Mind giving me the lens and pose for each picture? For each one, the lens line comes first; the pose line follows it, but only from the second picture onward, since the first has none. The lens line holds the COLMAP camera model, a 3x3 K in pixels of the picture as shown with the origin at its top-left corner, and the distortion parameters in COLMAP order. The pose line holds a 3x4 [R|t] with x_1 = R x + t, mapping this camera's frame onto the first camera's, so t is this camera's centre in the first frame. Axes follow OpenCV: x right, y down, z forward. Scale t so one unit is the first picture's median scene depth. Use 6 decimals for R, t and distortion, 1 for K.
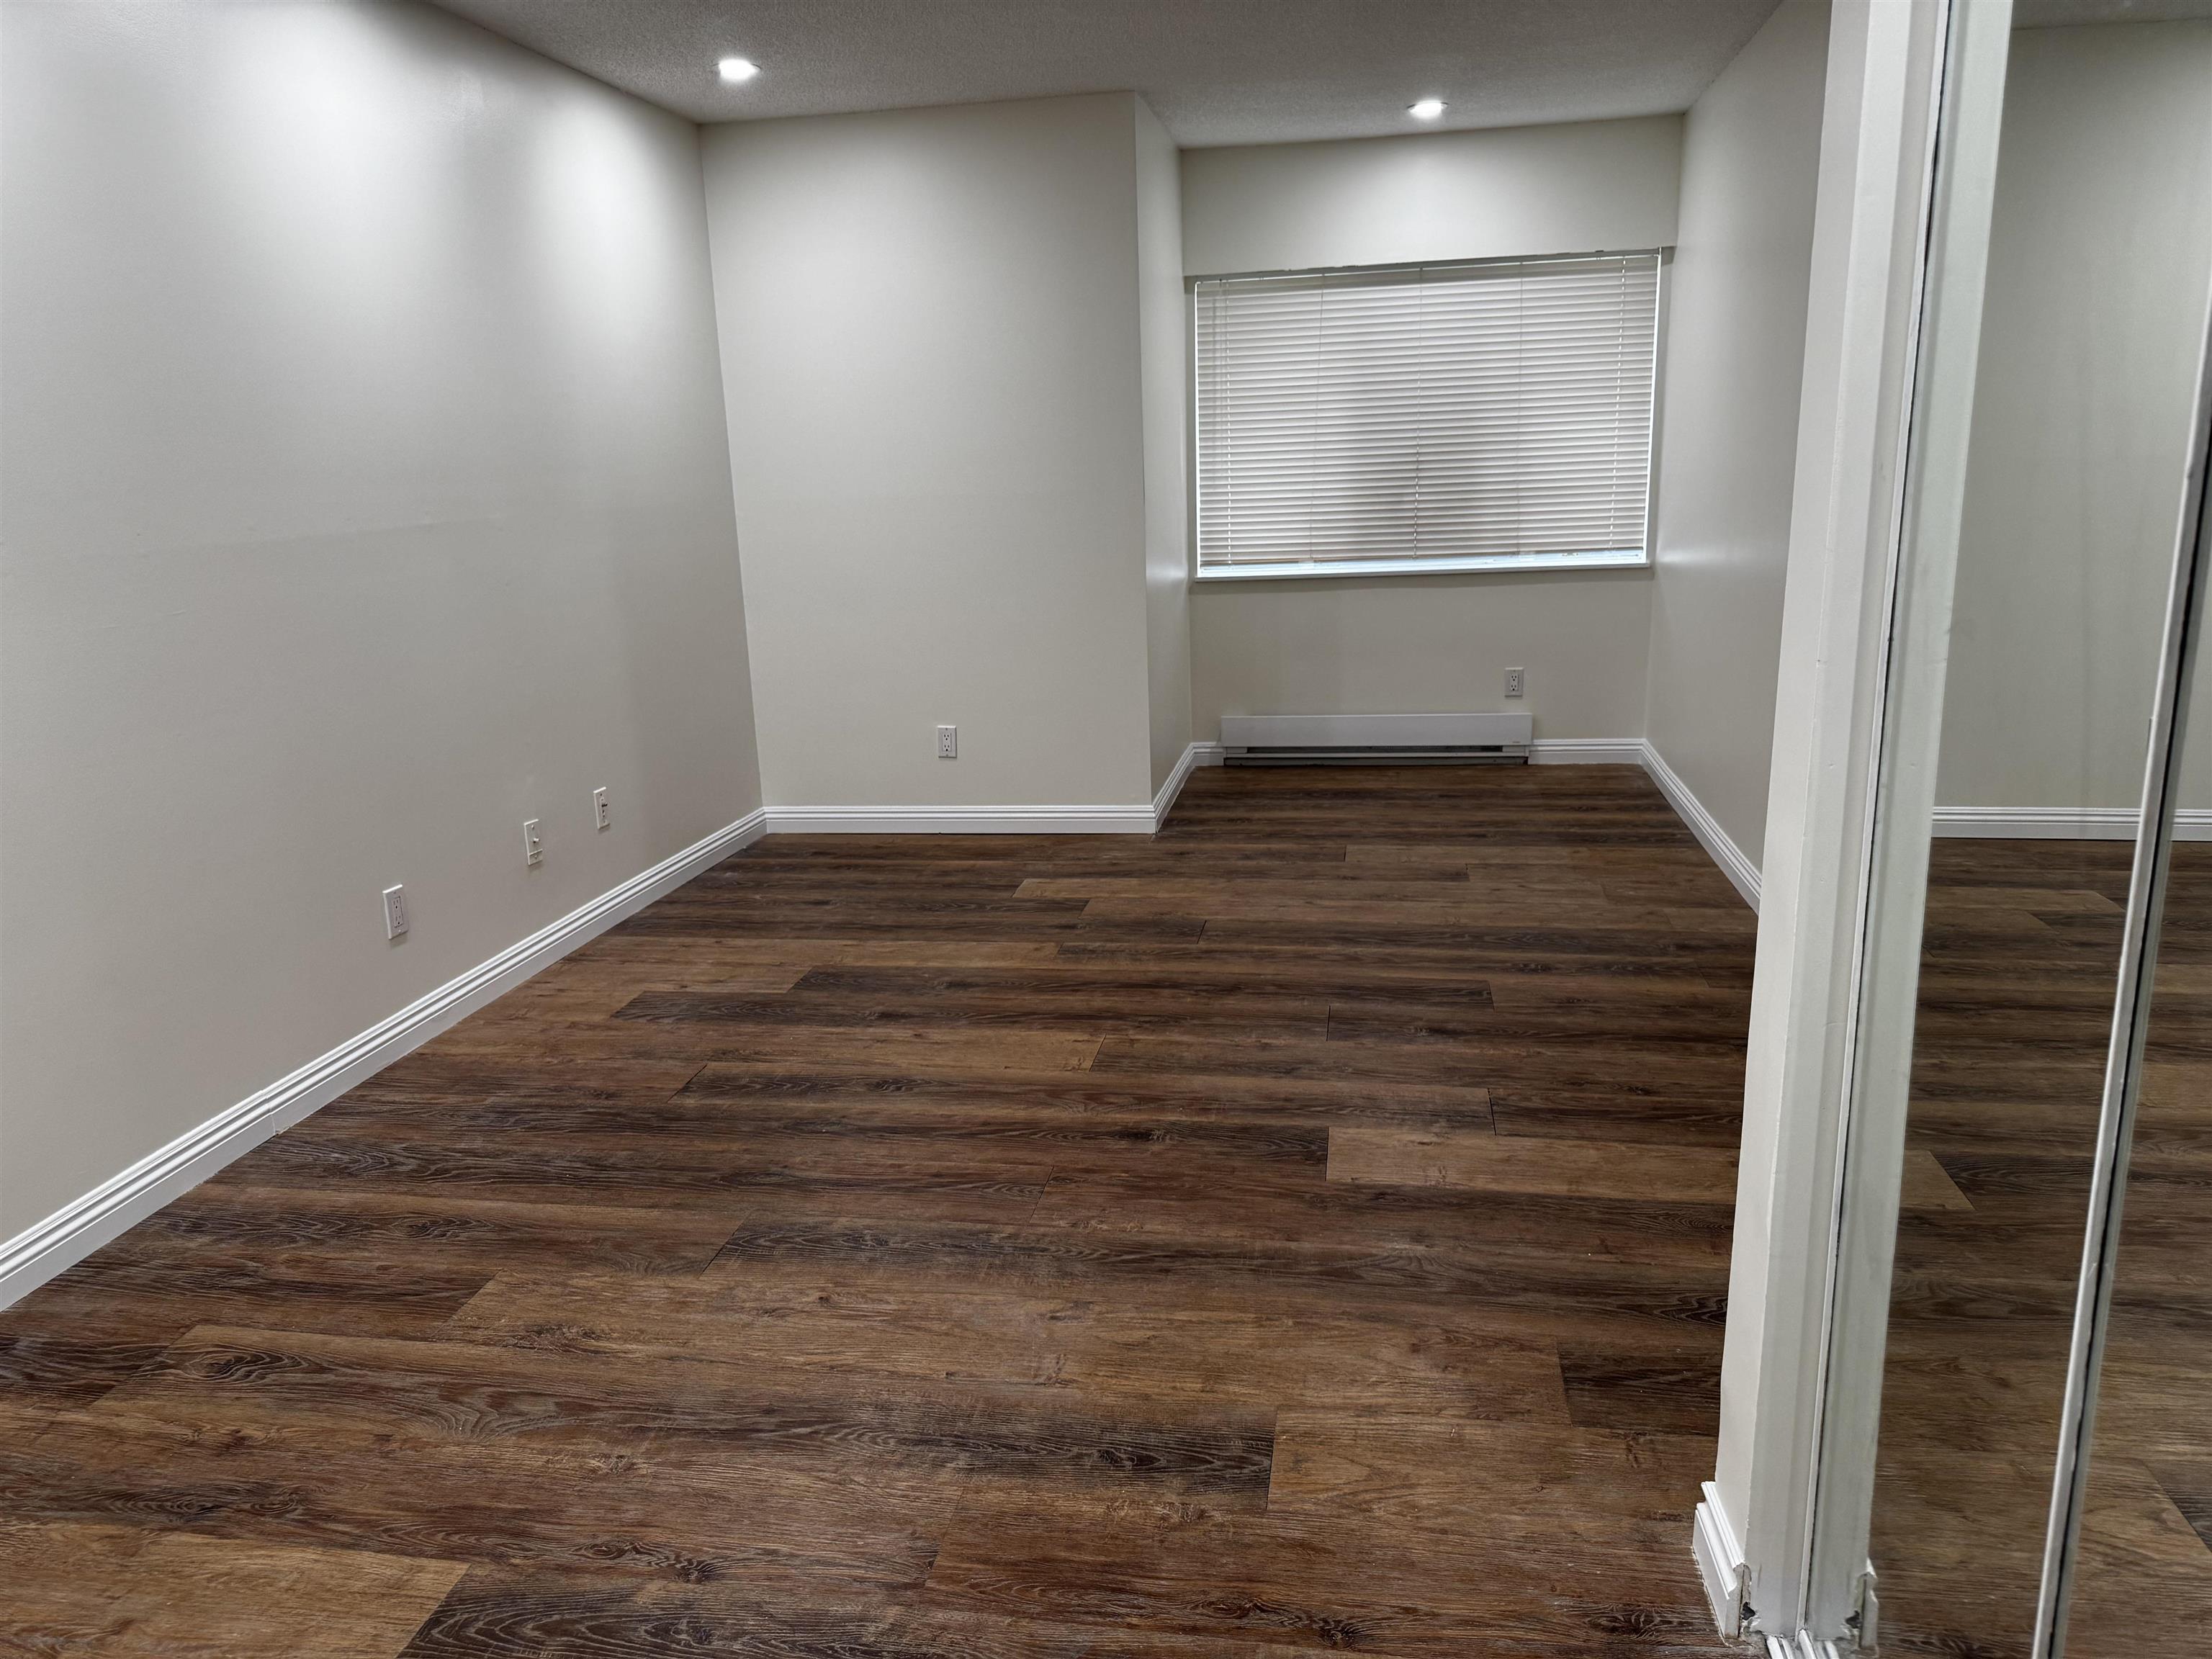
lens RADIAL K [[1569.1, 0, 1097.0], [0, 1569.1, 840.9], [0, 0, 1]] dist [0.047366, -0.067549]
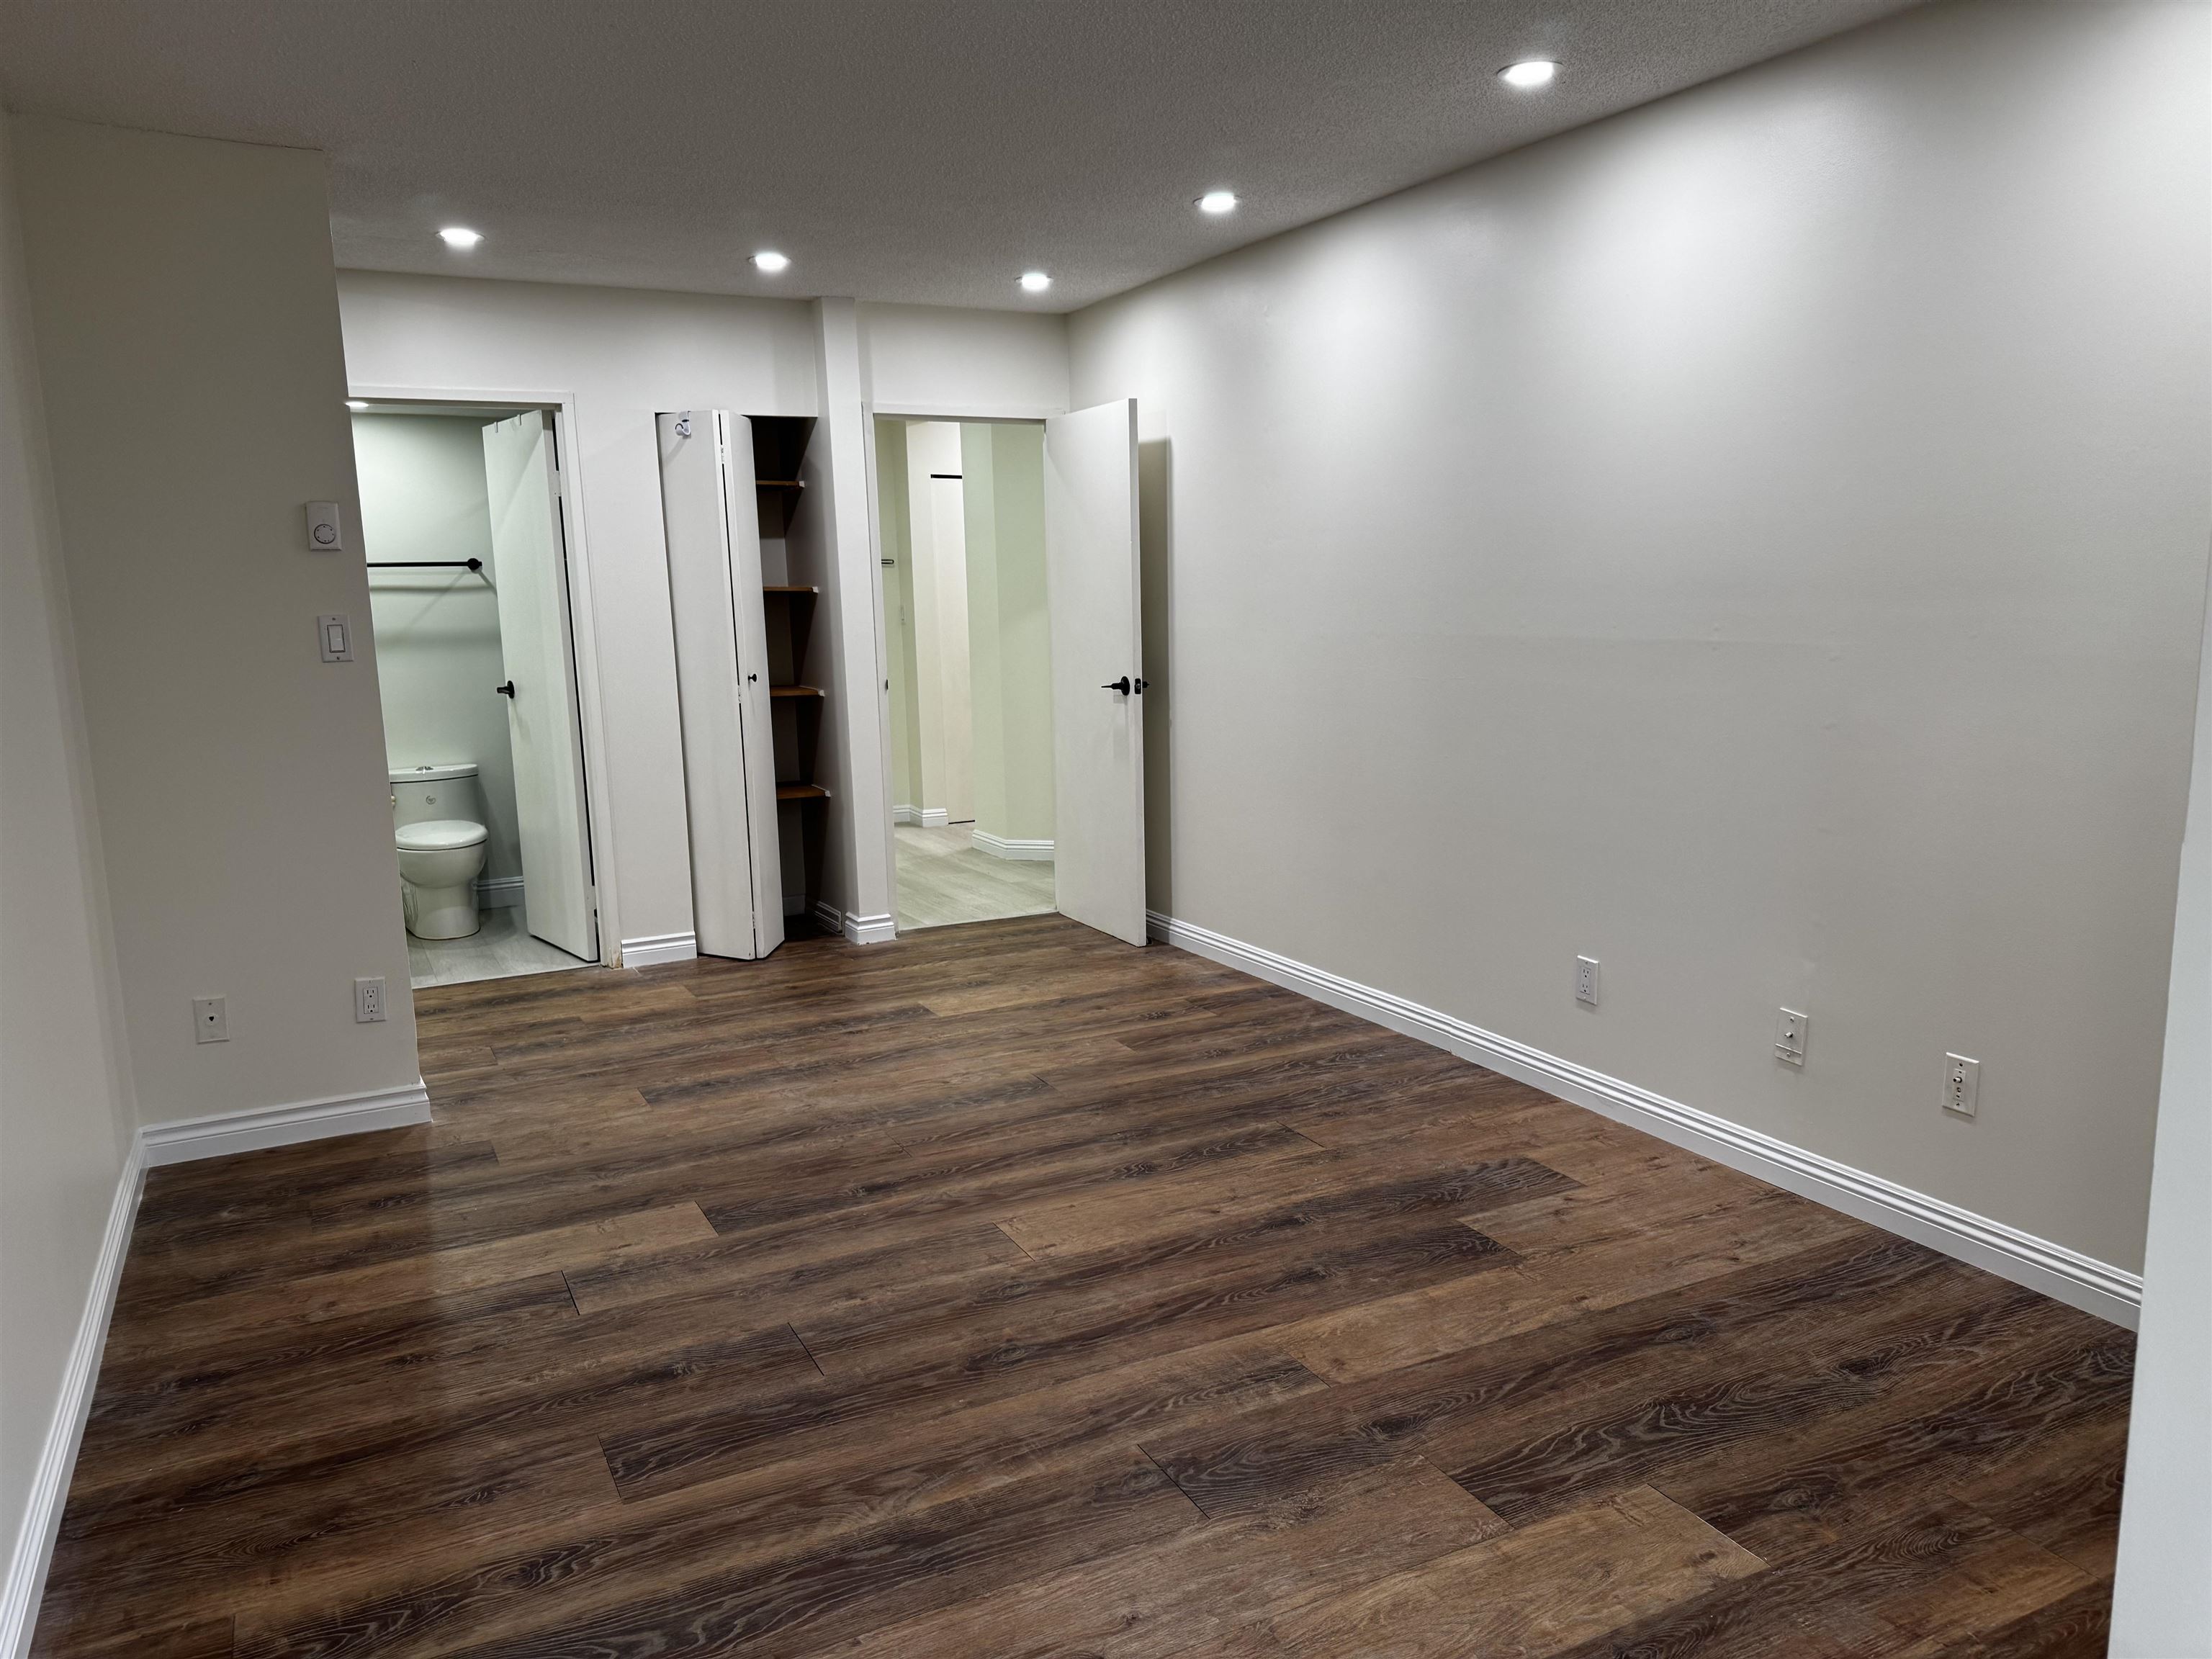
lens RADIAL K [[1569.1, 0, 1117.2], [0, 1569.1, 817.5], [0, 0, 1]] dist [0.047366, -0.067549]
pose [[-0.793554, 0.140057, -0.592162, 0.470385], [-0.103854, 0.927699, 0.358592, -0.439624], [0.599571, 0.346060, -0.721634, 1.636548]]
